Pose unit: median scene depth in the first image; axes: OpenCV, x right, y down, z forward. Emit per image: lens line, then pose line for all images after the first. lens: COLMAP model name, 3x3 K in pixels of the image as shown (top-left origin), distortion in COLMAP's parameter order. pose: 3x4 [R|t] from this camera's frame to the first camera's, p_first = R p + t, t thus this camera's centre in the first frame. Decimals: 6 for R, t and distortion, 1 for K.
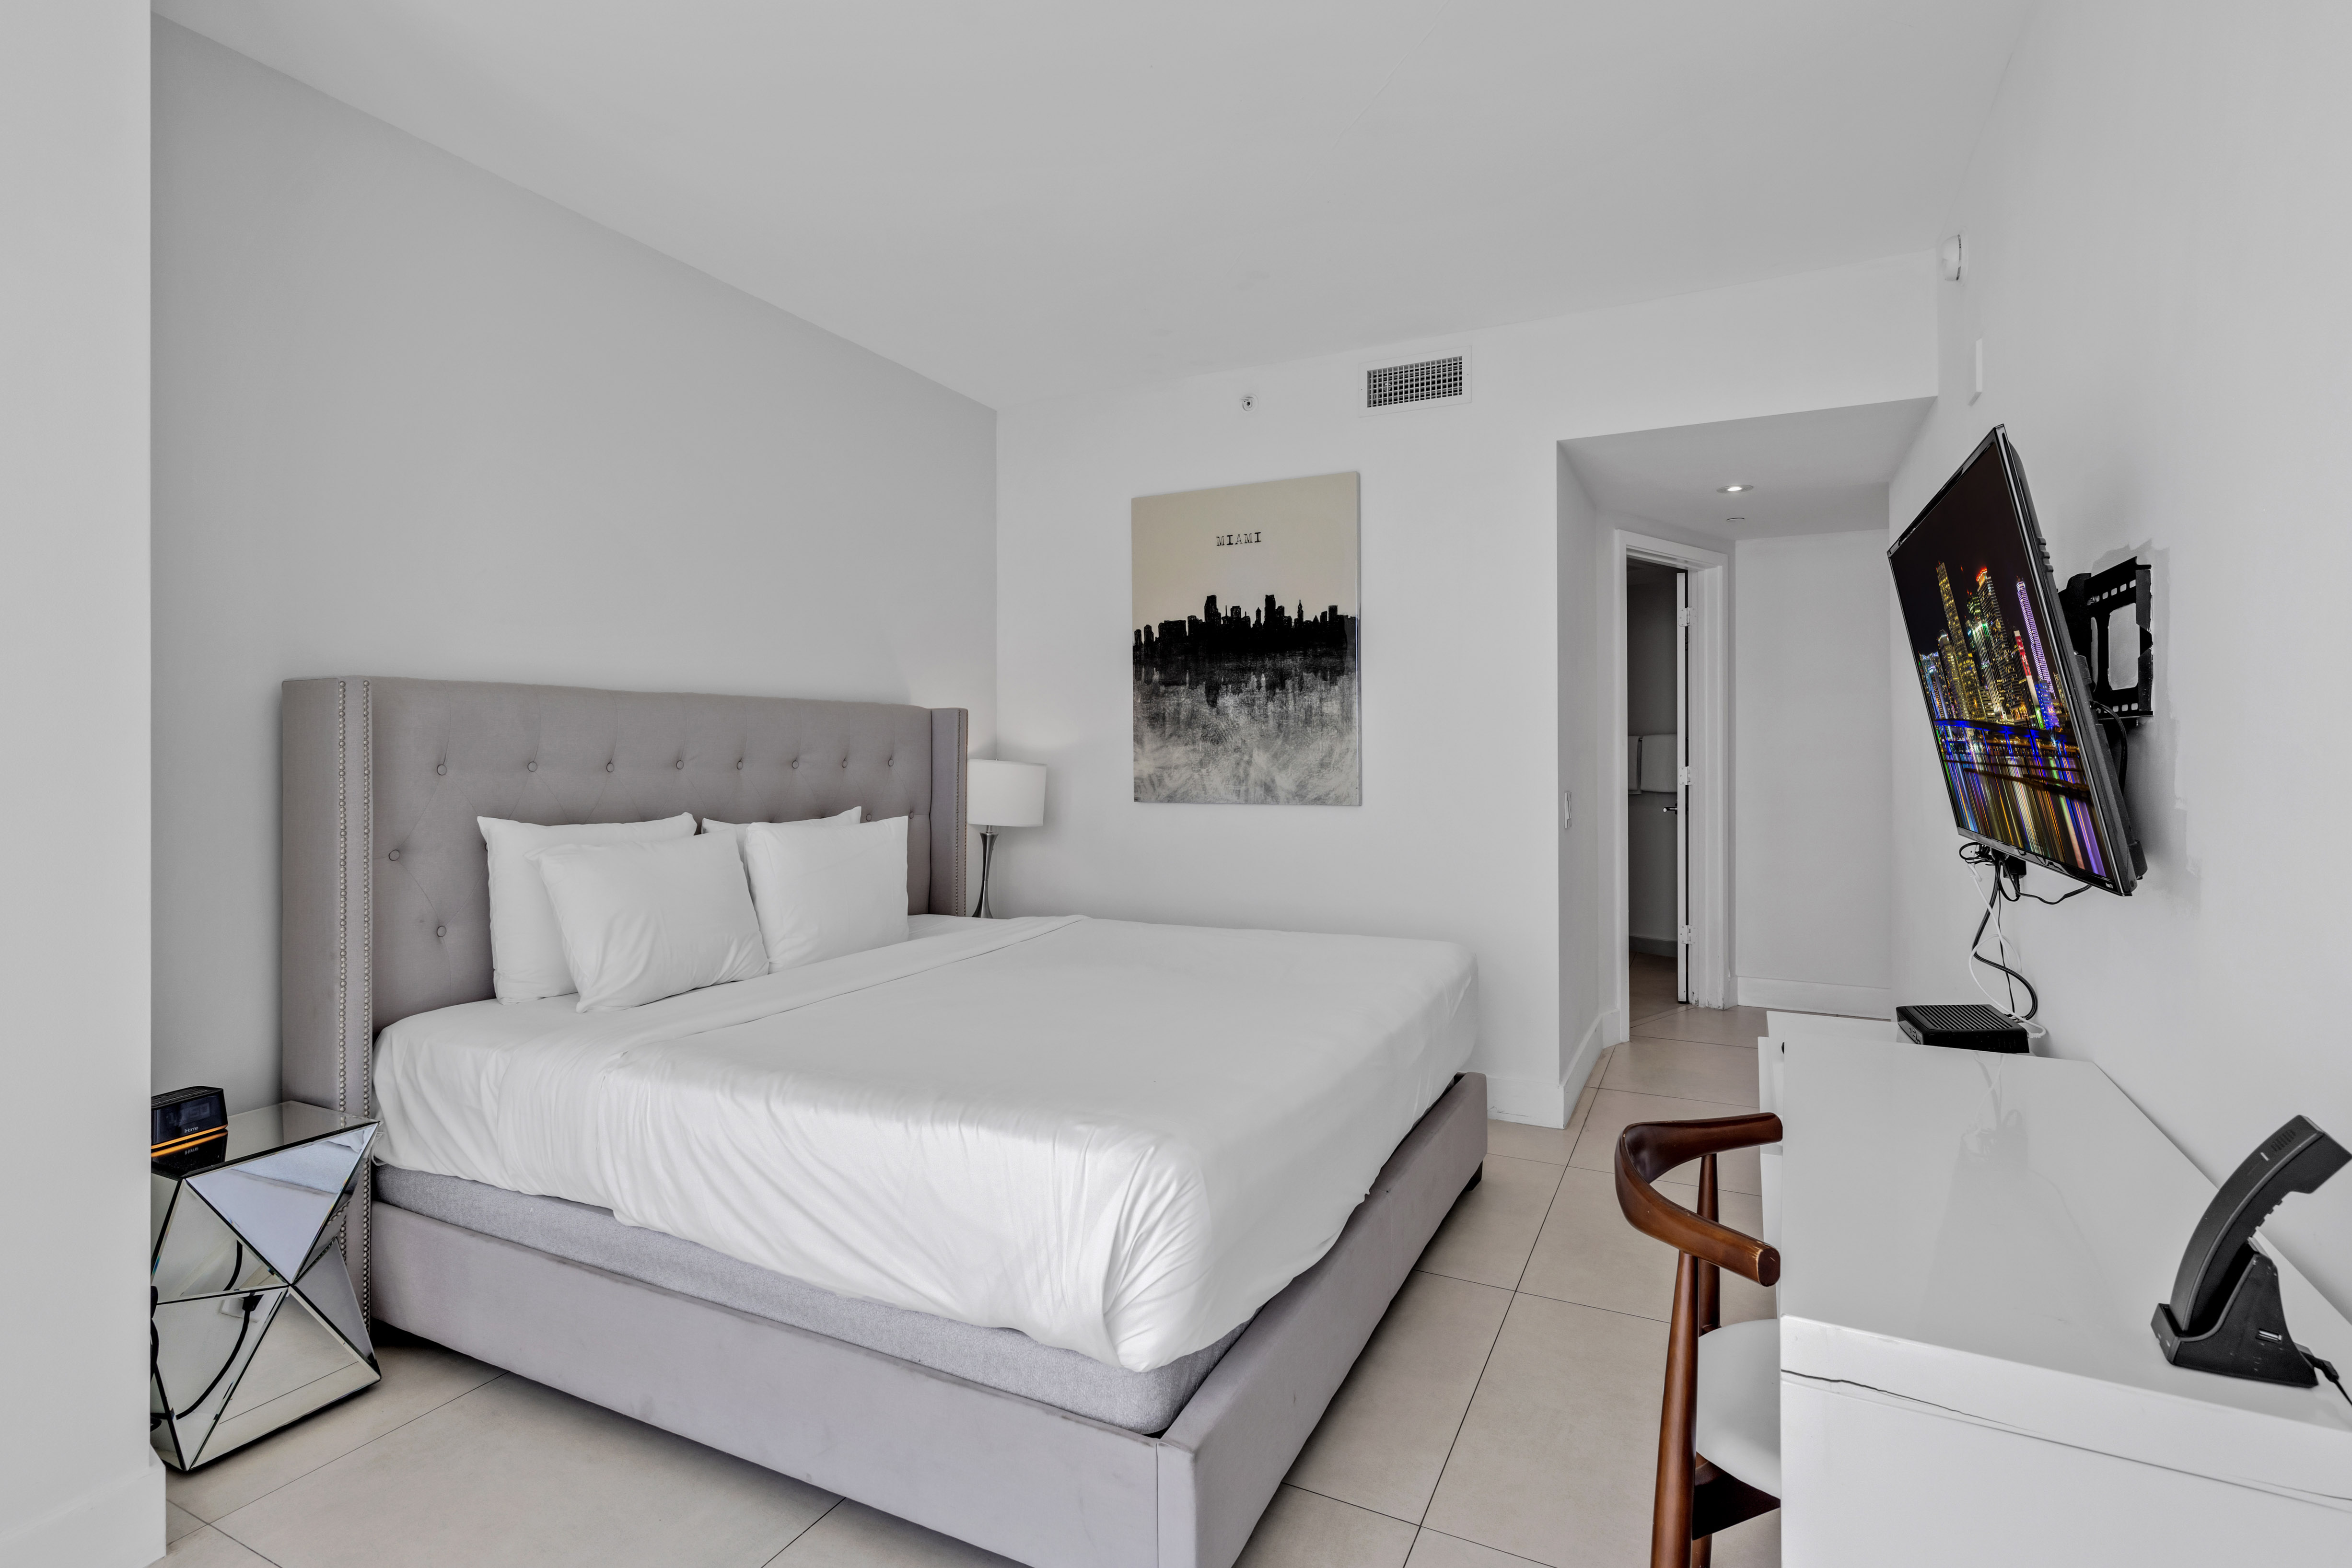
lens RADIAL K [[1112.0, 0, 1183.1], [0, 1112.0, 754.1], [0, 0, 1]] dist [0.000490, -0.000119]
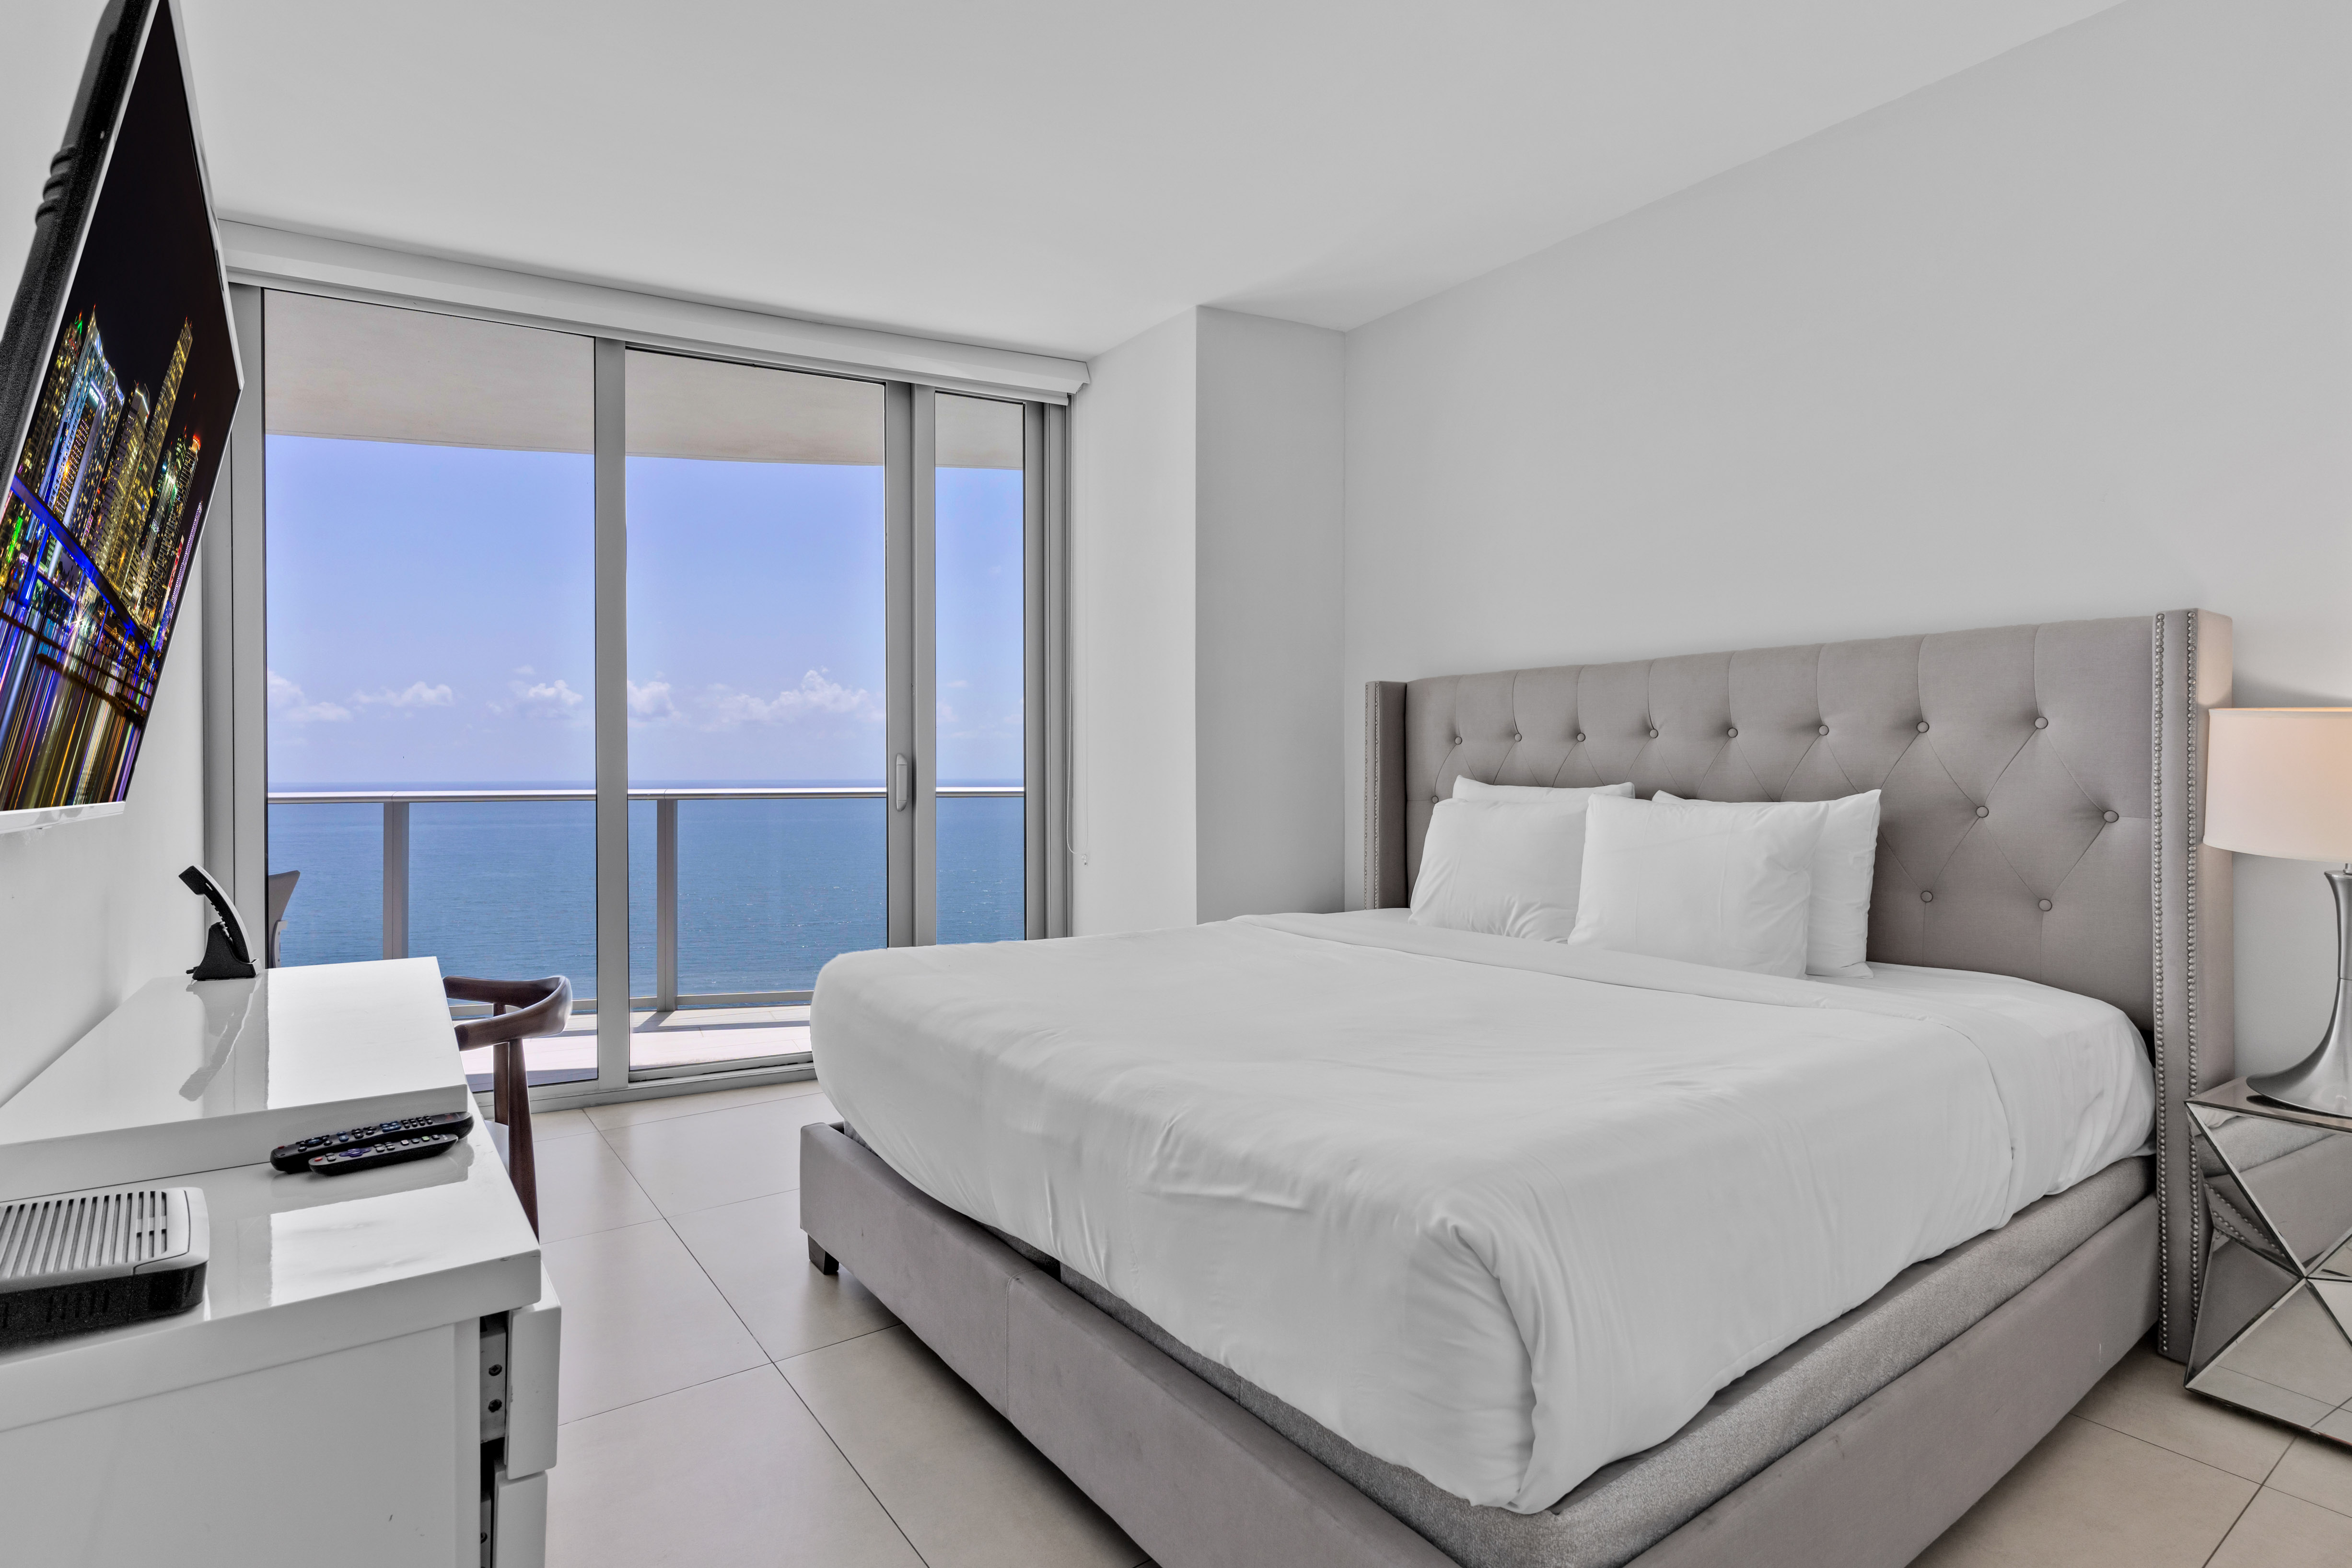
lens RADIAL K [[1112.0, 0, 1183.1], [0, 1112.0, 754.1], [0, 0, 1]] dist [0.000490, -0.000119]
pose [[-0.438345, -0.008739, -0.898764, 0.909840], [0.002593, 0.999936, -0.010987, 0.056892], [0.898803, -0.007147, -0.438295, 1.602909]]
